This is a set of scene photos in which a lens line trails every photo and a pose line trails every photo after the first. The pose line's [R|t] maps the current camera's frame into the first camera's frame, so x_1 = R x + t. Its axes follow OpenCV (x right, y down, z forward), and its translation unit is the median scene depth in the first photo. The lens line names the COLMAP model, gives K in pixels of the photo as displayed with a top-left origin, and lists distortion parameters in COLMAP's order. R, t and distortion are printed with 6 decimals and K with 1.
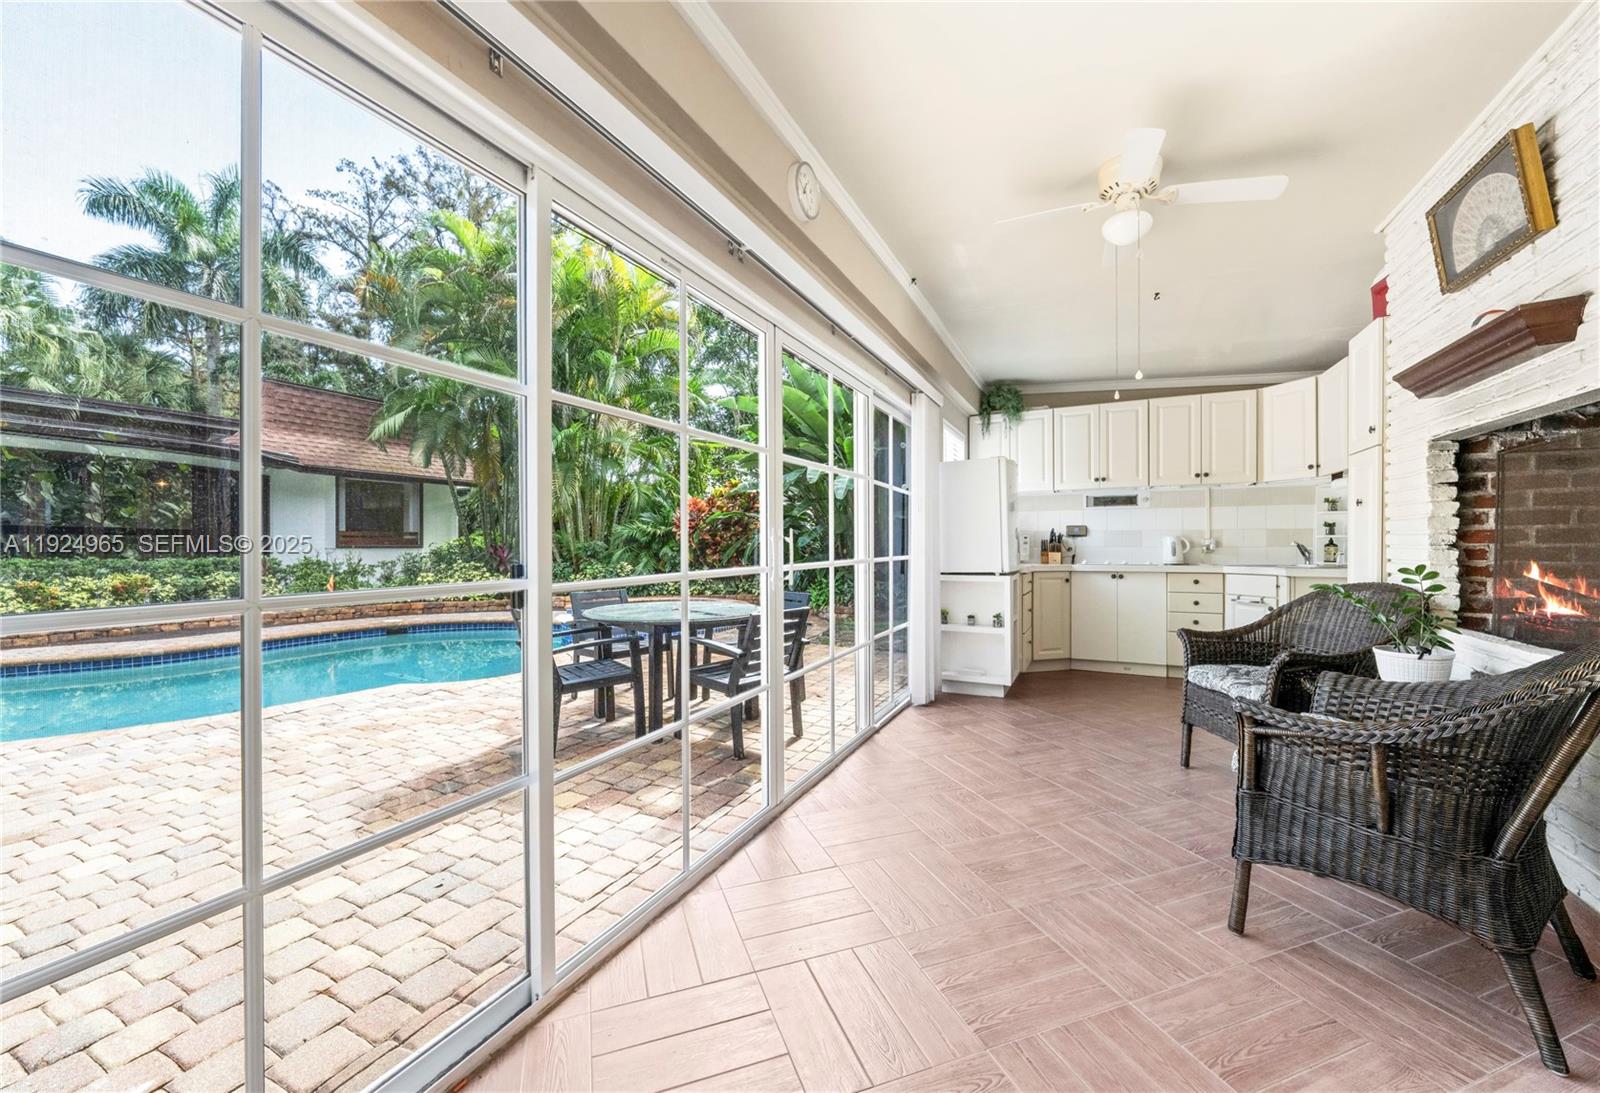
lens RADIAL K [[599.5, 0, 800.0], [0, 599.5, 546.5], [0, 0, 1]] dist [0.000523, -0.000052]
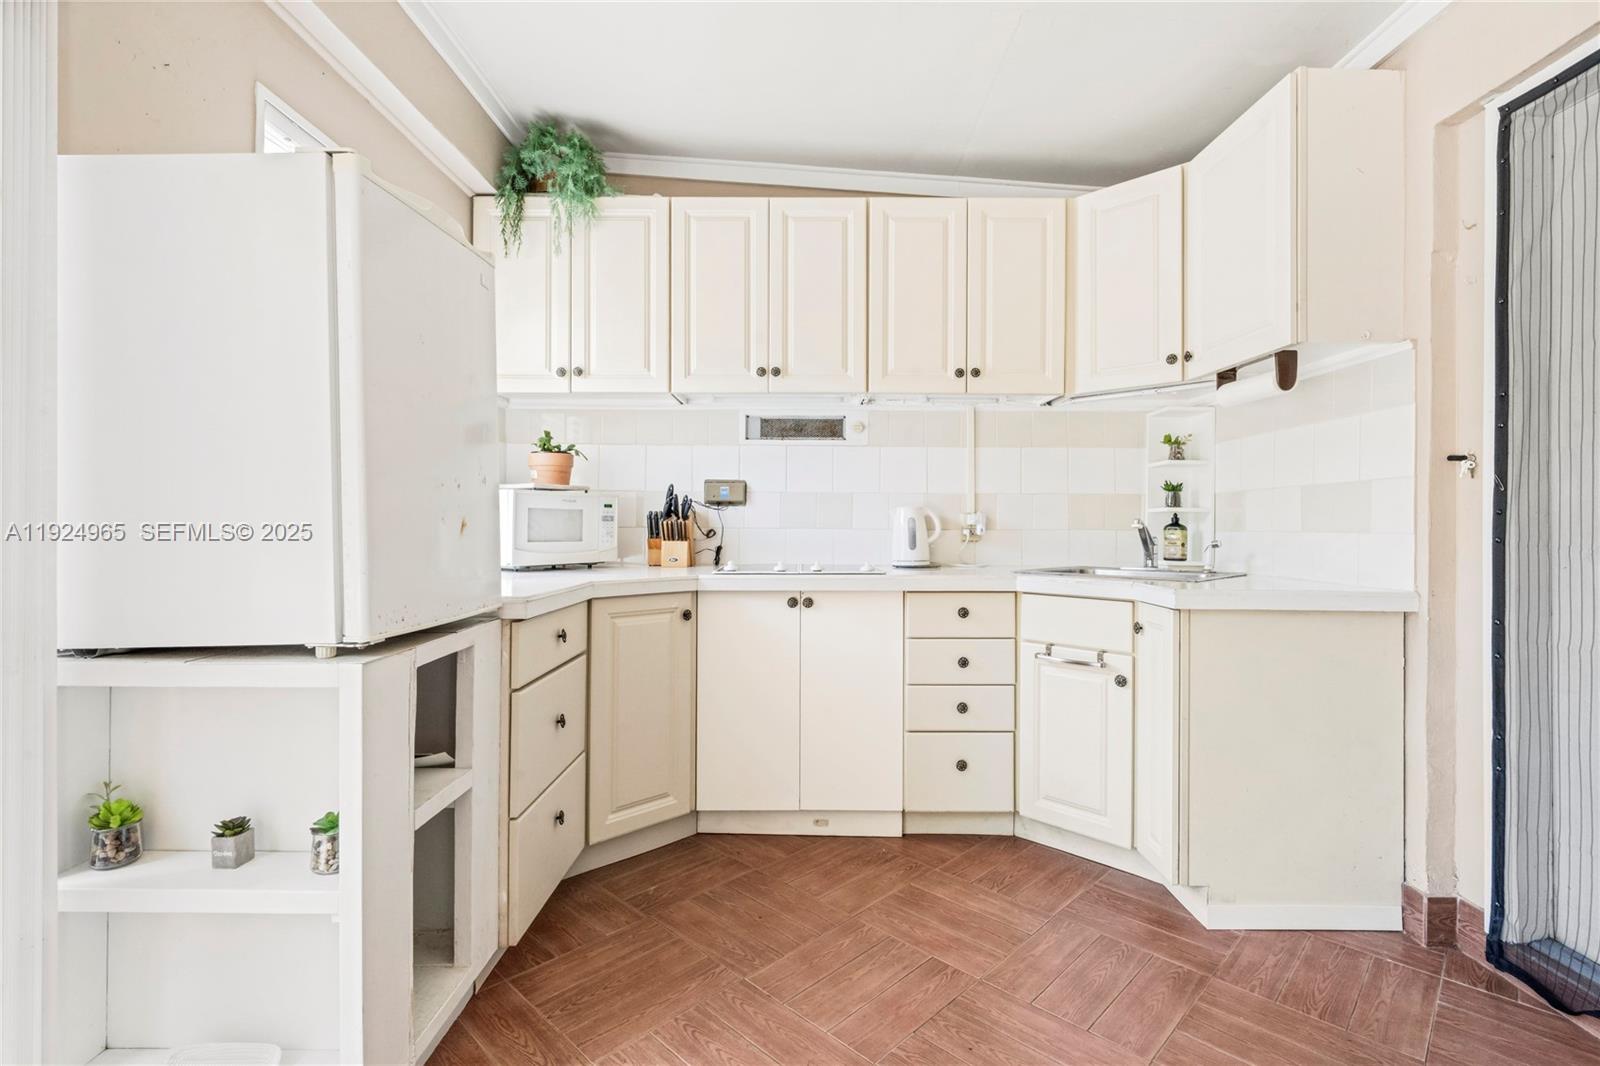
lens RADIAL K [[749.7, 0, 799.4], [0, 749.7, 513.4], [0, 0, 1]] dist [-0.000139, -0.000348]
pose [[0.899957, 0.009384, 0.435879, 0.311610], [-0.005166, 0.999928, -0.010863, -0.005301], [-0.435949, 0.007525, 0.899940, 0.551260]]
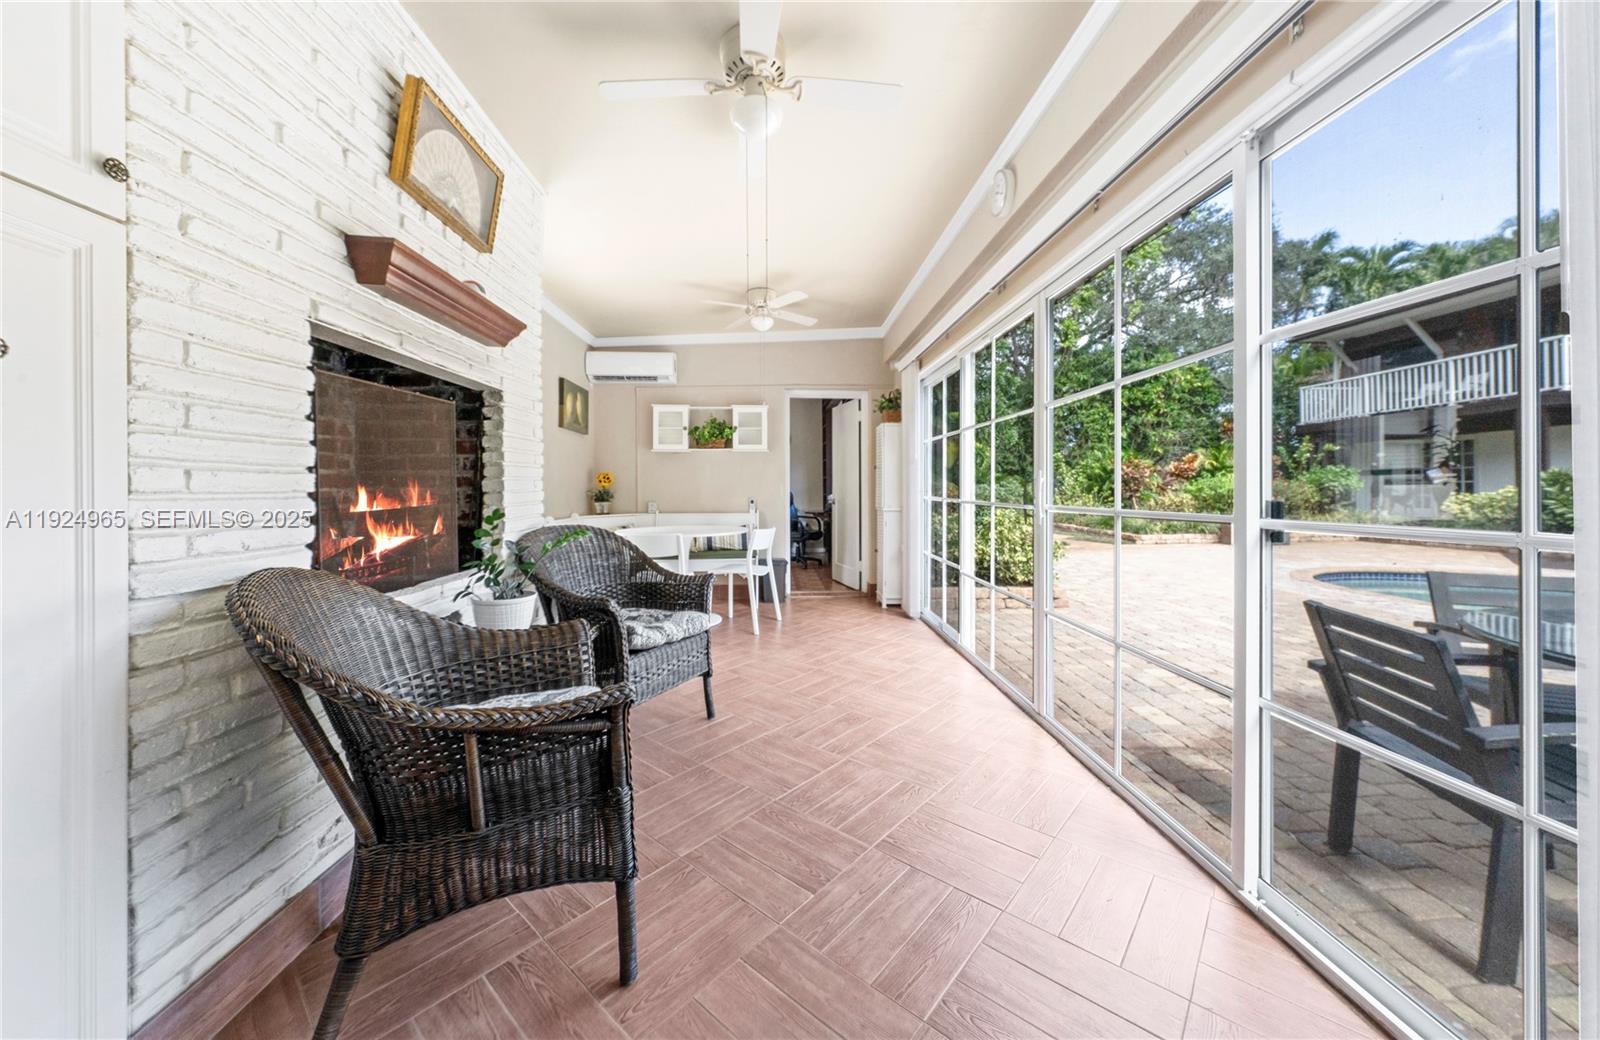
lens RADIAL K [[577.0, 0, 803.2], [0, 577.0, 491.0], [0, 0, 1]] dist [0.000081, 0.000017]
pose [[-0.869099, 0.011354, -0.494508, 0.424080], [0.007715, 0.999926, 0.009399, -0.002789], [0.494578, 0.004353, -0.869122, 0.828008]]
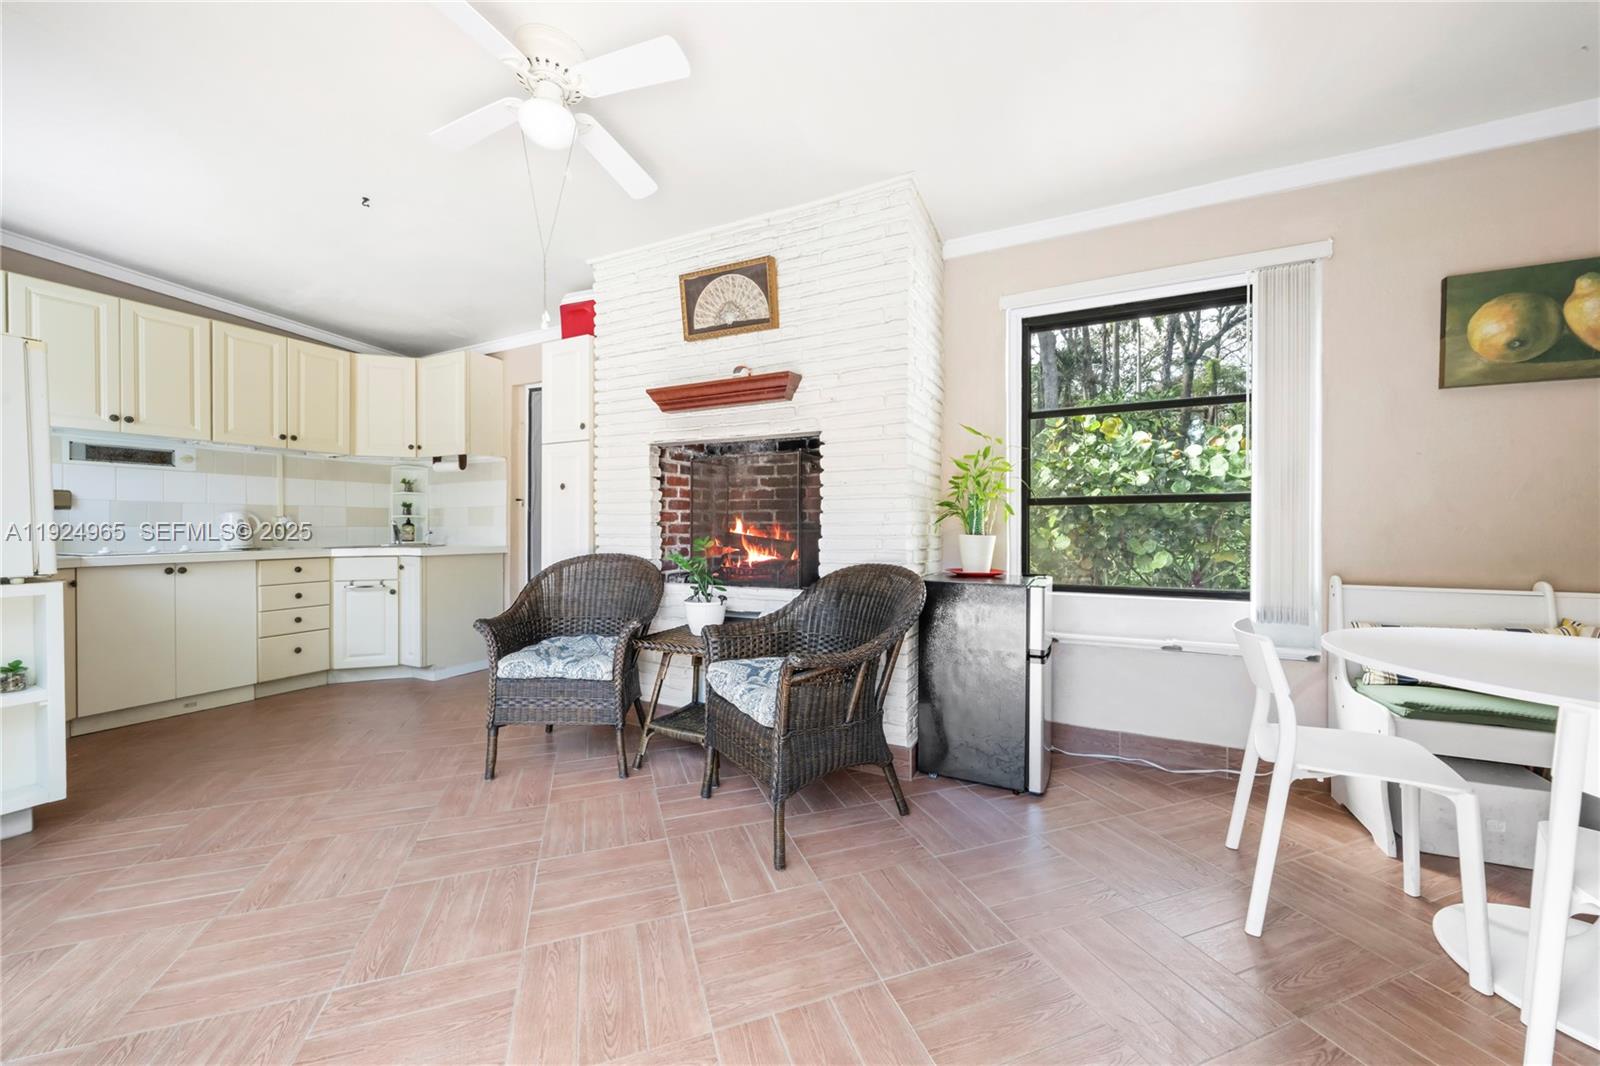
lens RADIAL K [[579.5, 0, 800.0], [0, 579.5, 533.0], [0, 0, 1]] dist [-0.005747, 0.000141]
pose [[0.001341, -0.008699, 0.999961, -0.109894], [0.001990, 0.999960, 0.008697, 0.004290], [-0.999997, 0.001978, 0.001358, 0.313833]]
